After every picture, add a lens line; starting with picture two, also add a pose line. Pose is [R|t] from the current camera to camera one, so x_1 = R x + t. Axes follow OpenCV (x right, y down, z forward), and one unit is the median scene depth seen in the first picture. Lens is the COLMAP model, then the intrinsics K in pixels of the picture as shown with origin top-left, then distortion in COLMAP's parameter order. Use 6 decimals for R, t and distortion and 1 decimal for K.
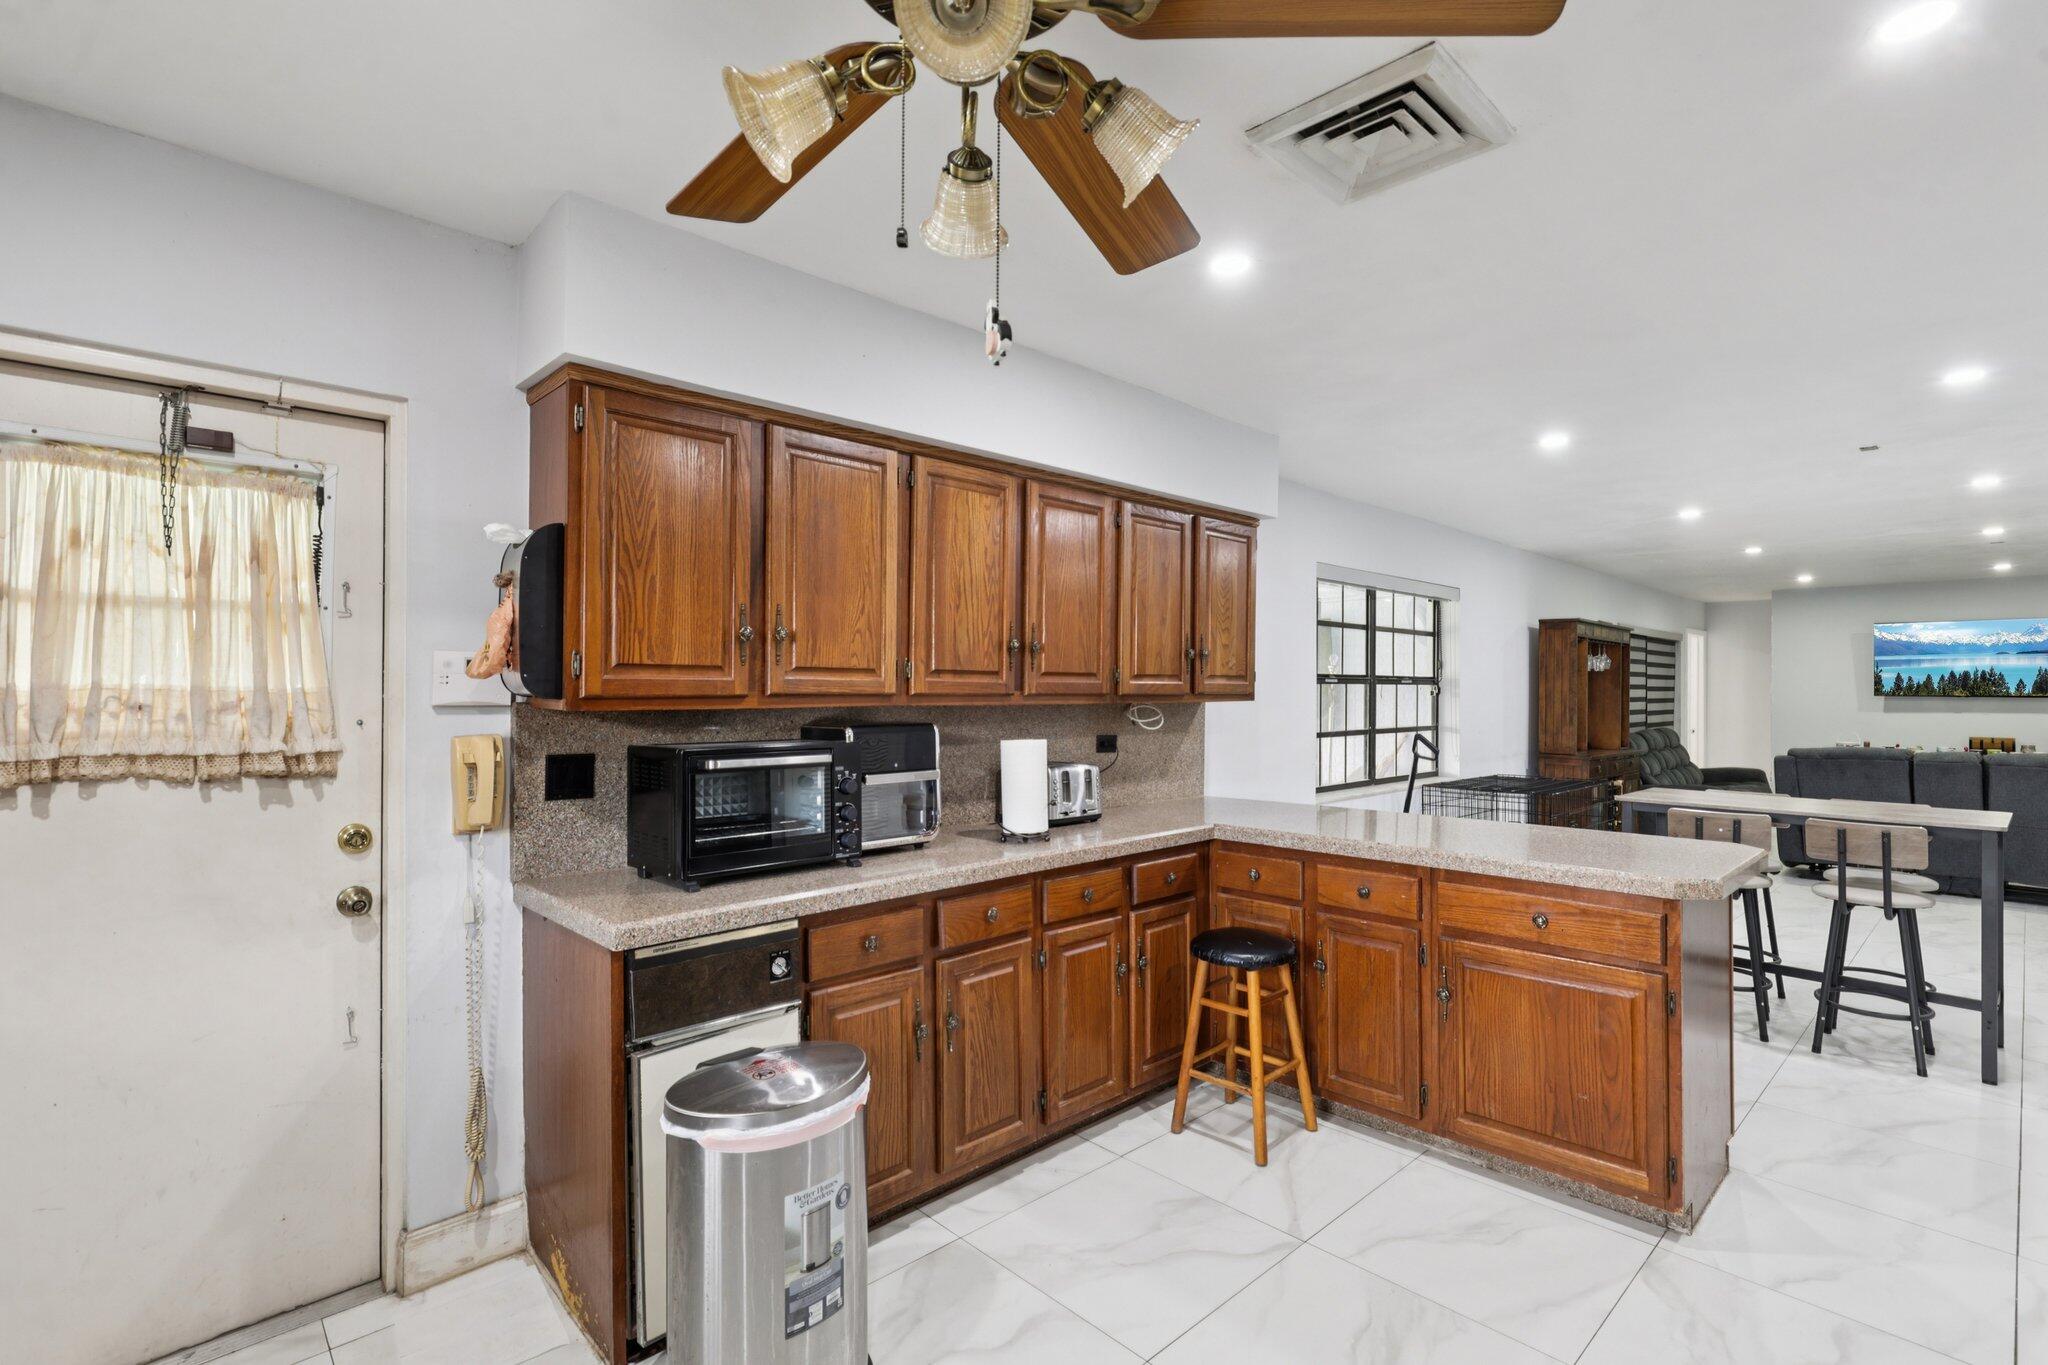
lens RADIAL K [[942.0, 0, 1036.1], [0, 942.0, 690.5], [0, 0, 1]] dist [-0.004852, 0.000102]
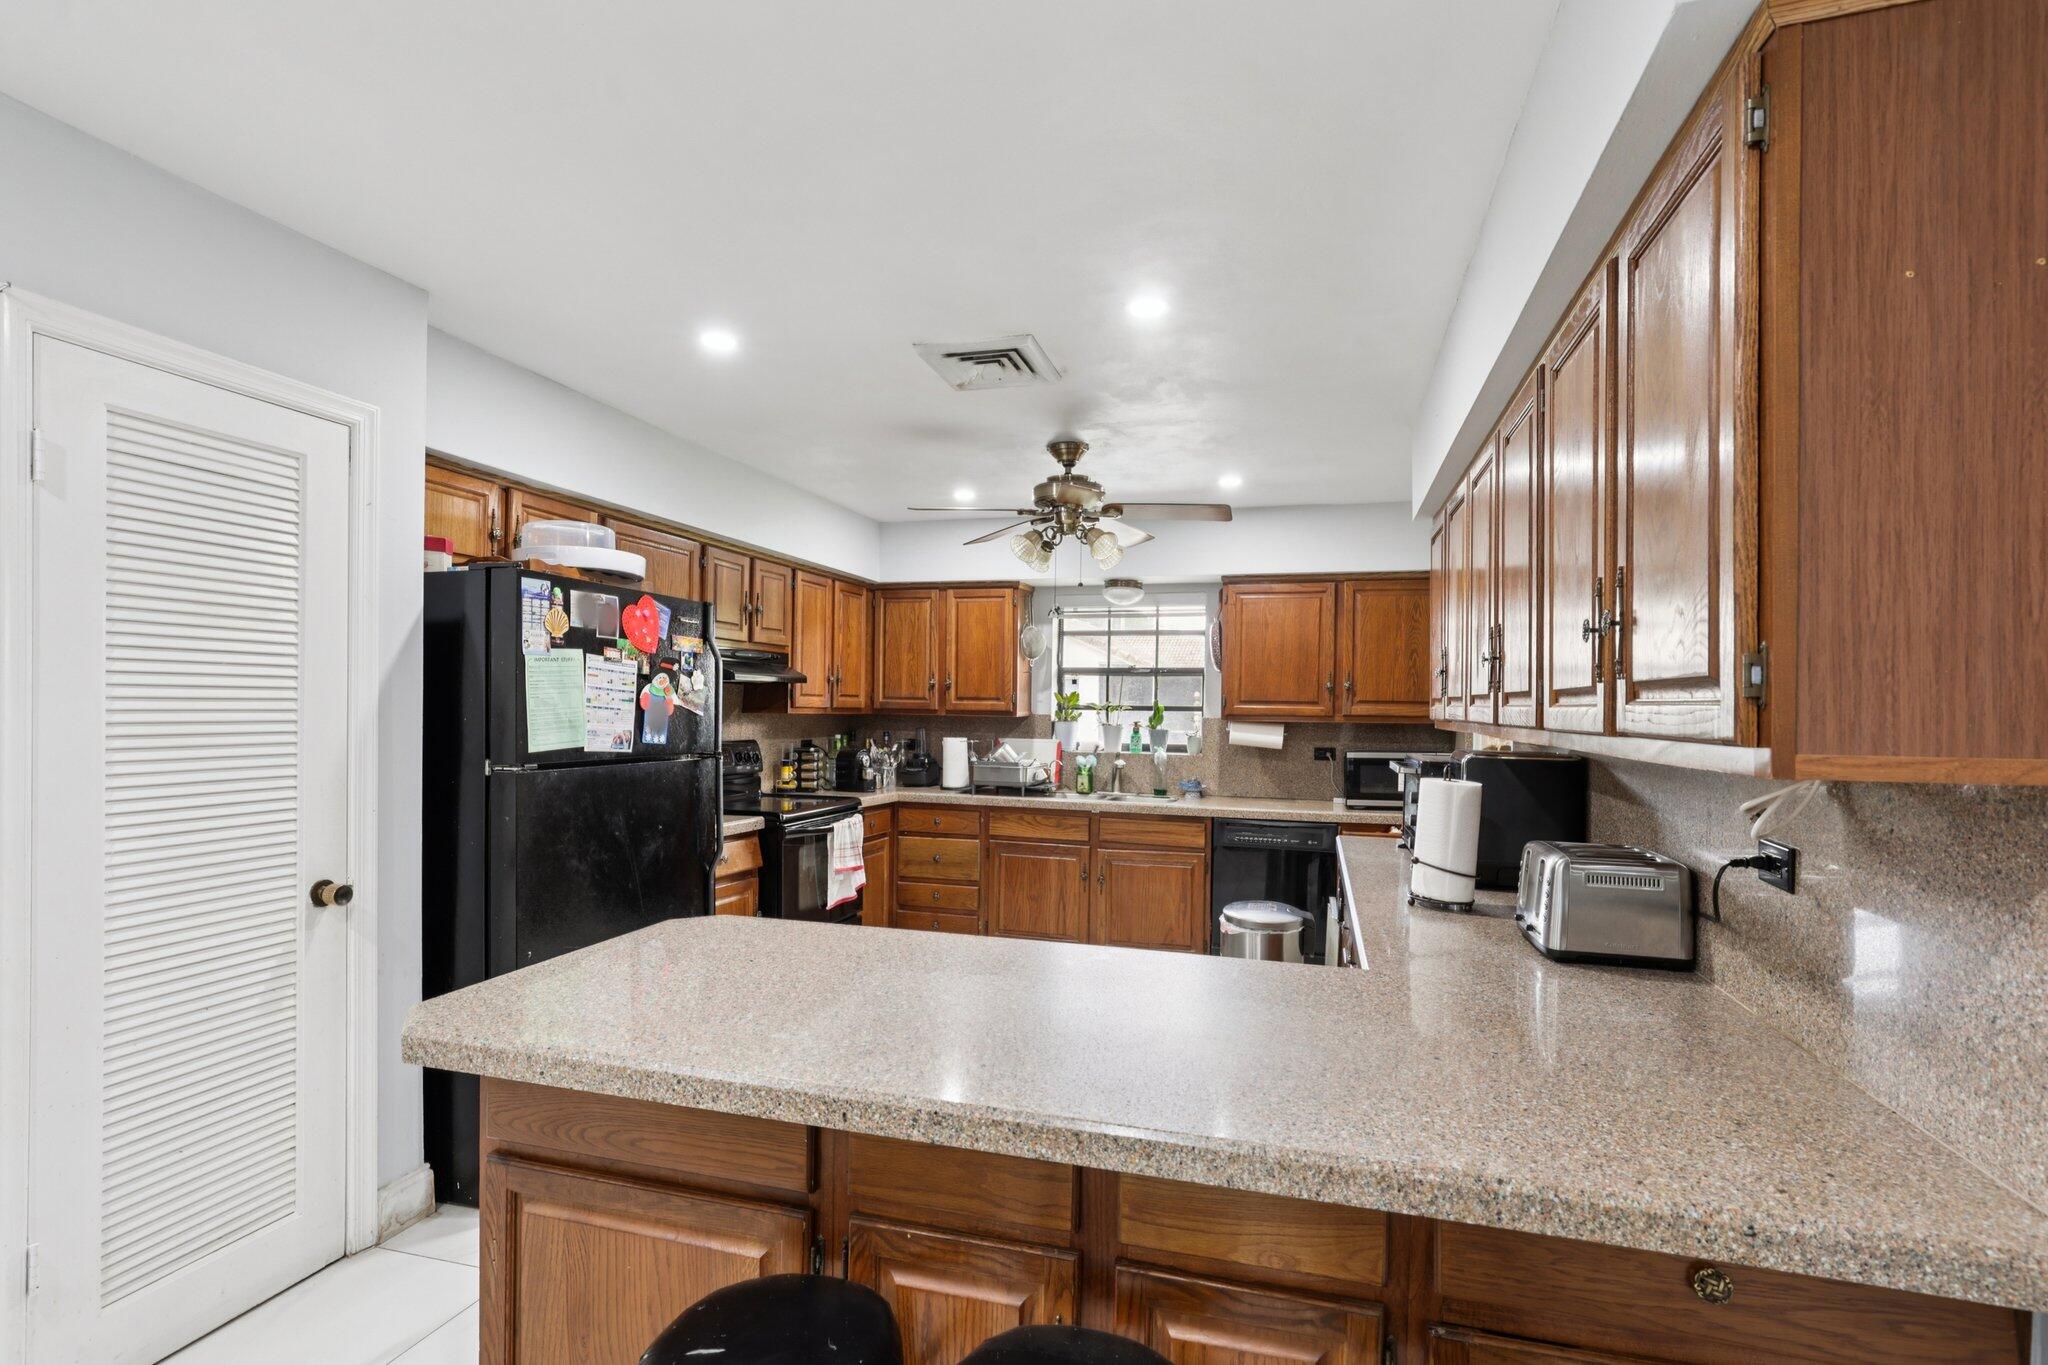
lens RADIAL K [[978.2, 0, 1052.1], [0, 978.2, 707.4], [0, 0, 1]] dist [-0.004434, -0.000419]
pose [[-0.857222, -0.013257, -0.514777, 0.583986], [-0.017919, 0.999831, 0.004090, -0.005533], [0.514636, 0.012730, -0.857314, 1.284132]]
